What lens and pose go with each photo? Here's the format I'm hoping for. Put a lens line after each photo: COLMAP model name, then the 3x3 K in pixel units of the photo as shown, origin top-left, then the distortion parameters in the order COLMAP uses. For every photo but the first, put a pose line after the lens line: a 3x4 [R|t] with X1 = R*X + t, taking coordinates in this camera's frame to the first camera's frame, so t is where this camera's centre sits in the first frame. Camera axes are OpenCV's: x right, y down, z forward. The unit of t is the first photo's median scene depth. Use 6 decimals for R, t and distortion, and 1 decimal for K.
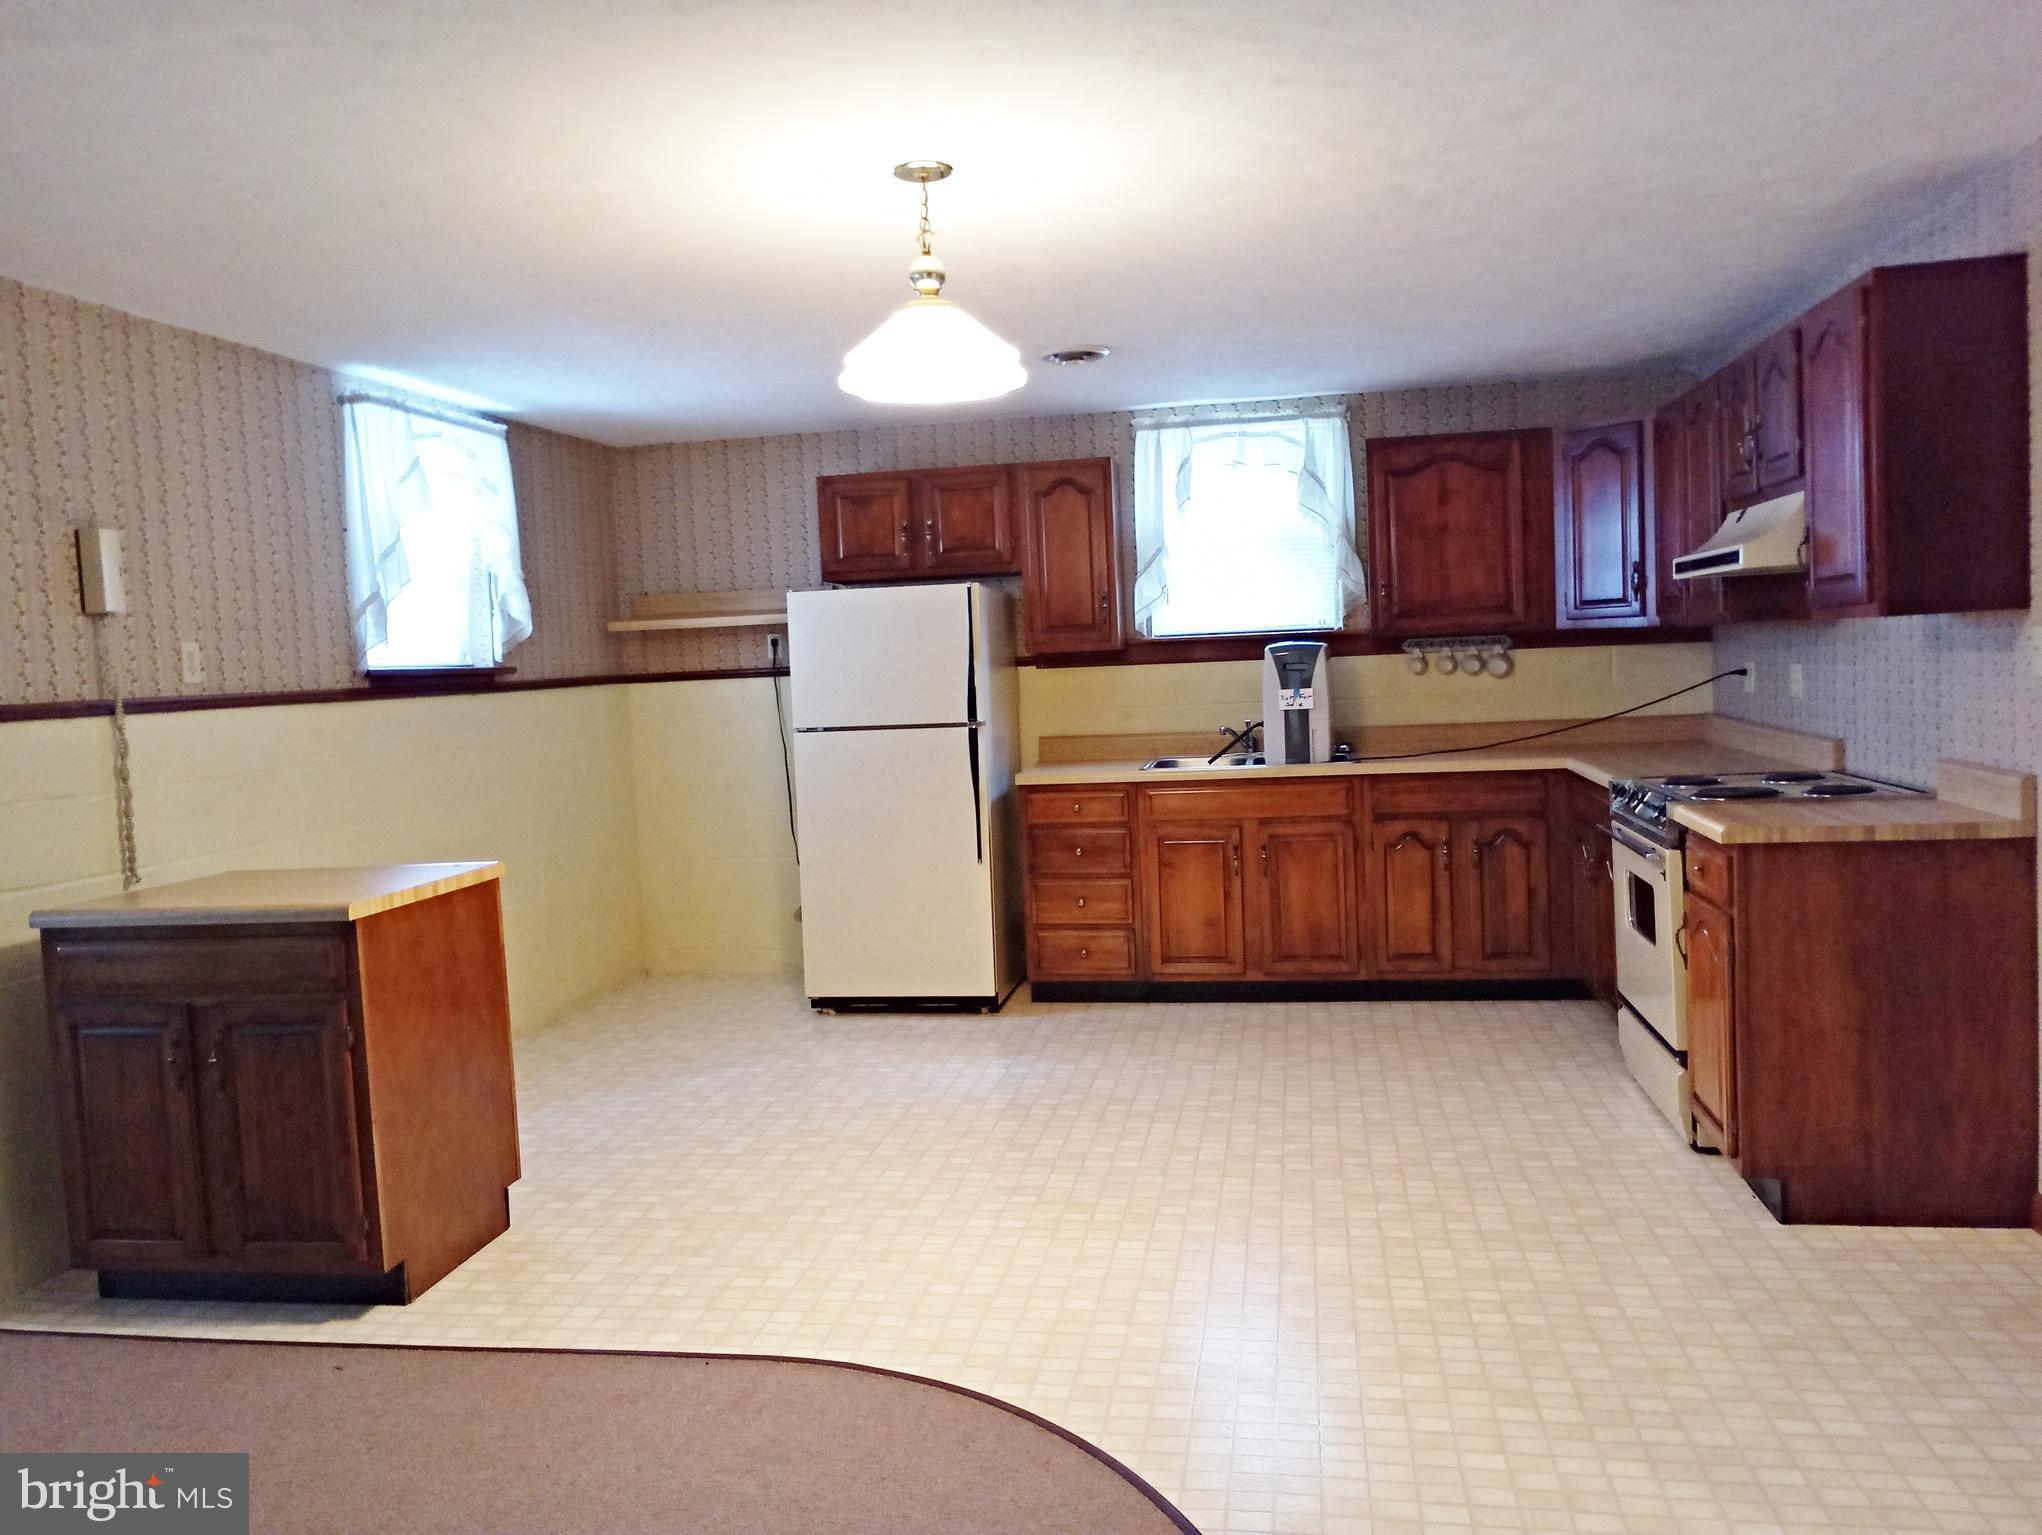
lens RADIAL K [[1572.8, 0, 1020.4], [0, 1572.8, 766.6], [0, 0, 1]] dist [0.022908, 0.004329]
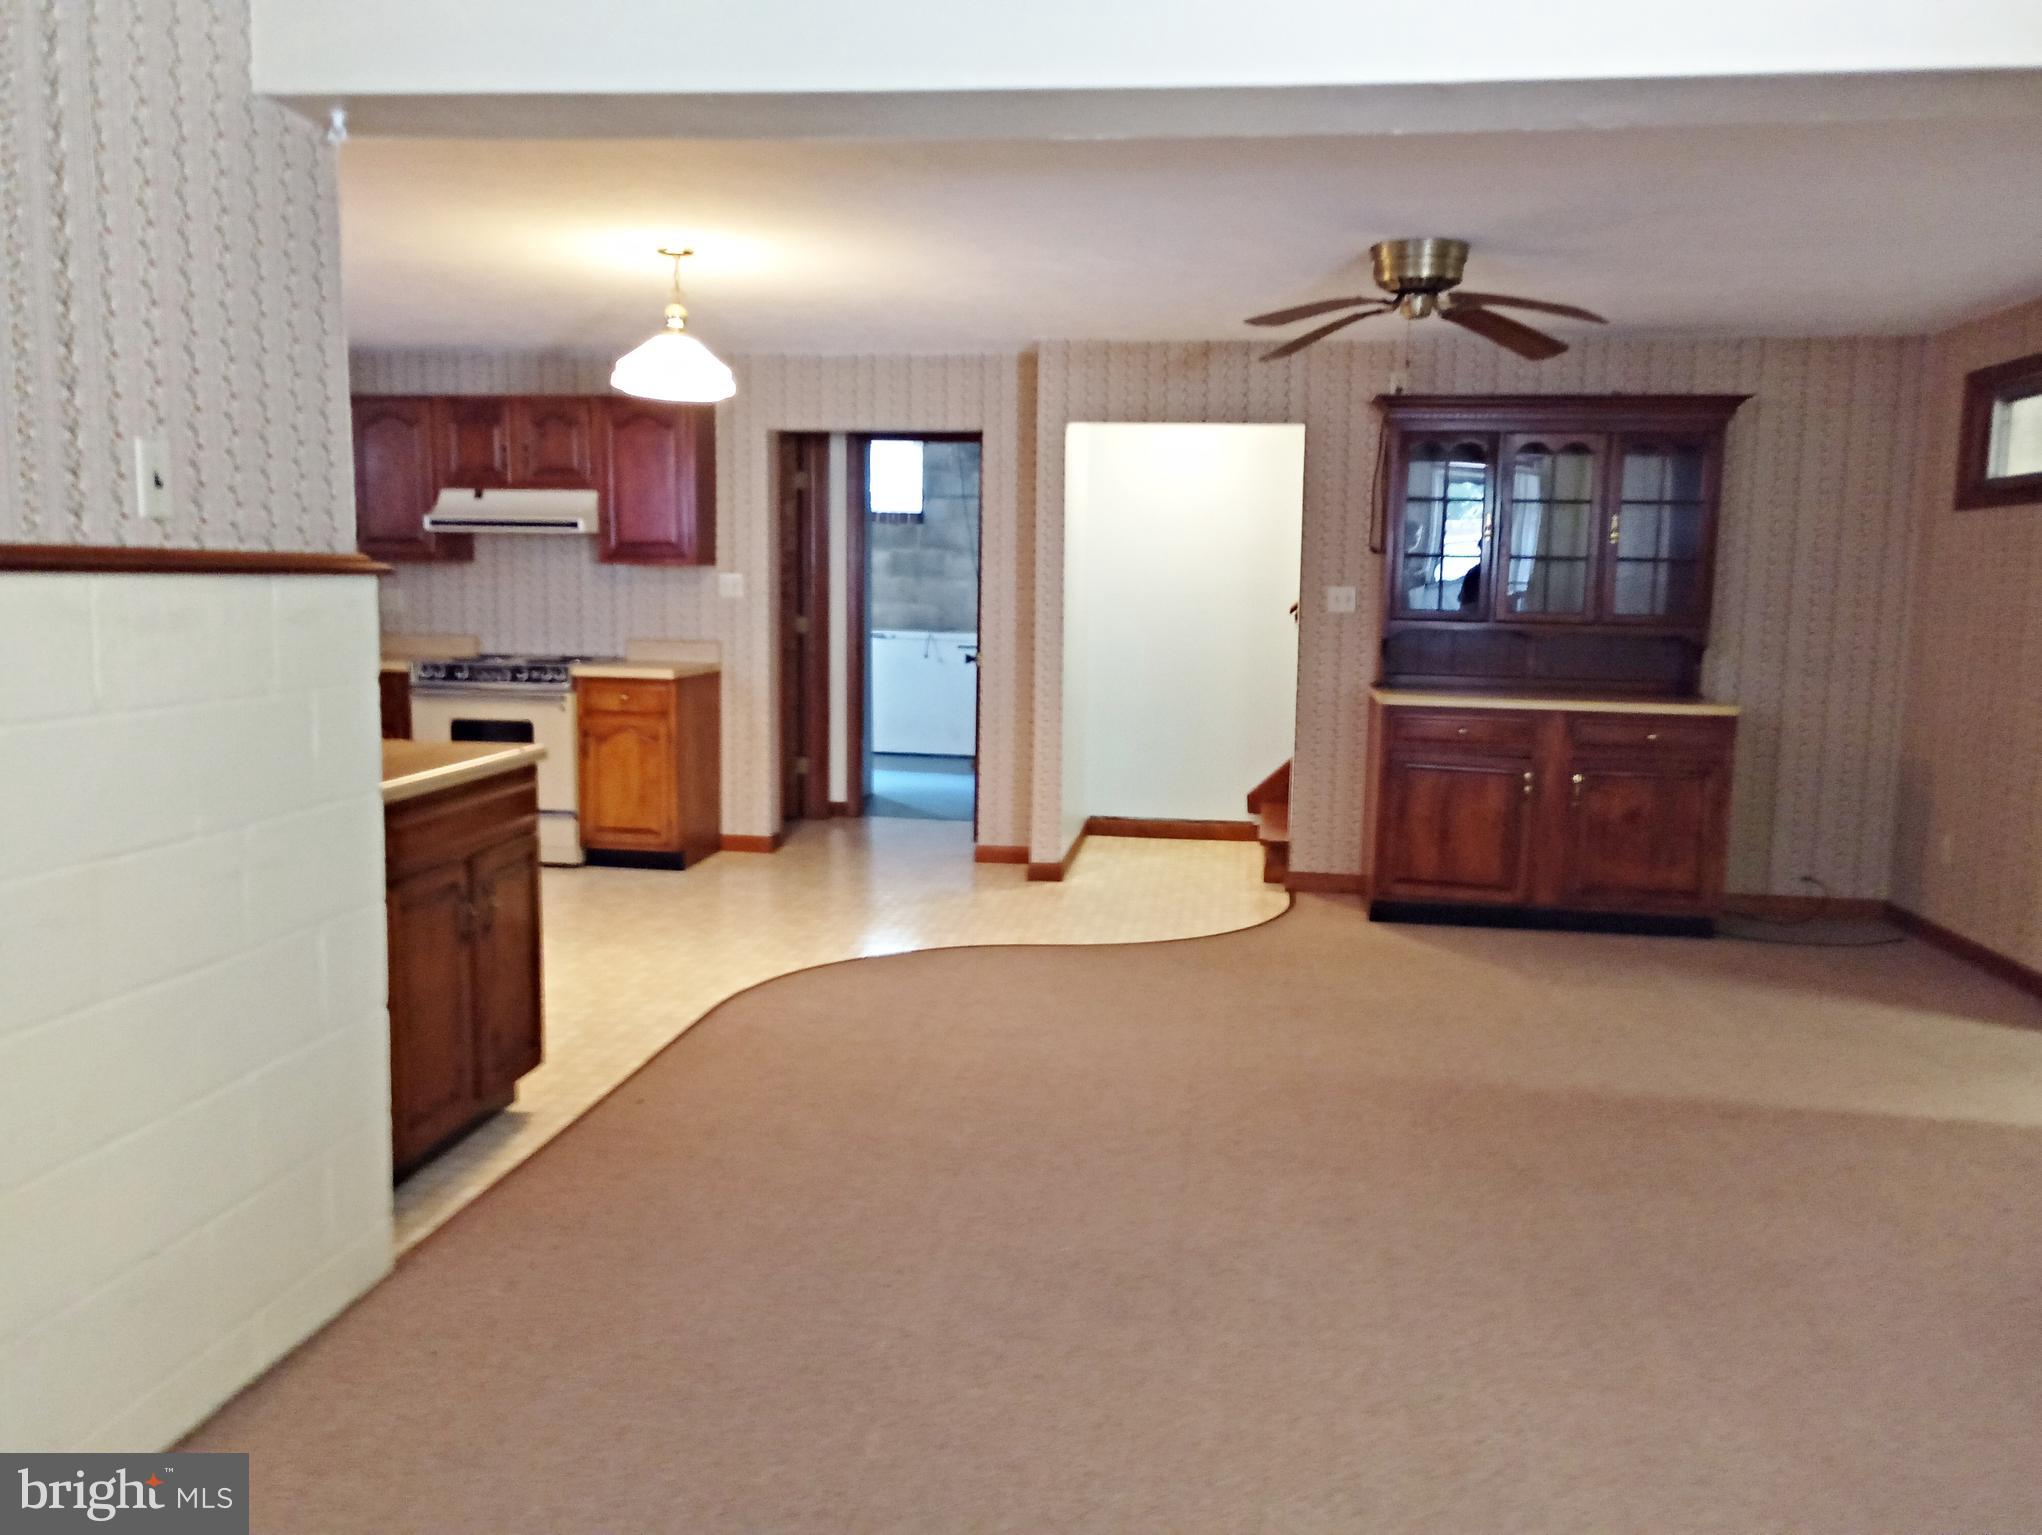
lens RADIAL K [[1572.8, 0, 1021.0], [0, 1572.8, 767.6], [0, 0, 1]] dist [0.022908, 0.004329]
pose [[-0.046420, -0.079960, 0.995717, -1.638959], [0.054829, 0.995085, 0.082466, 0.019160], [-0.997416, 0.058422, -0.041807, 0.700851]]
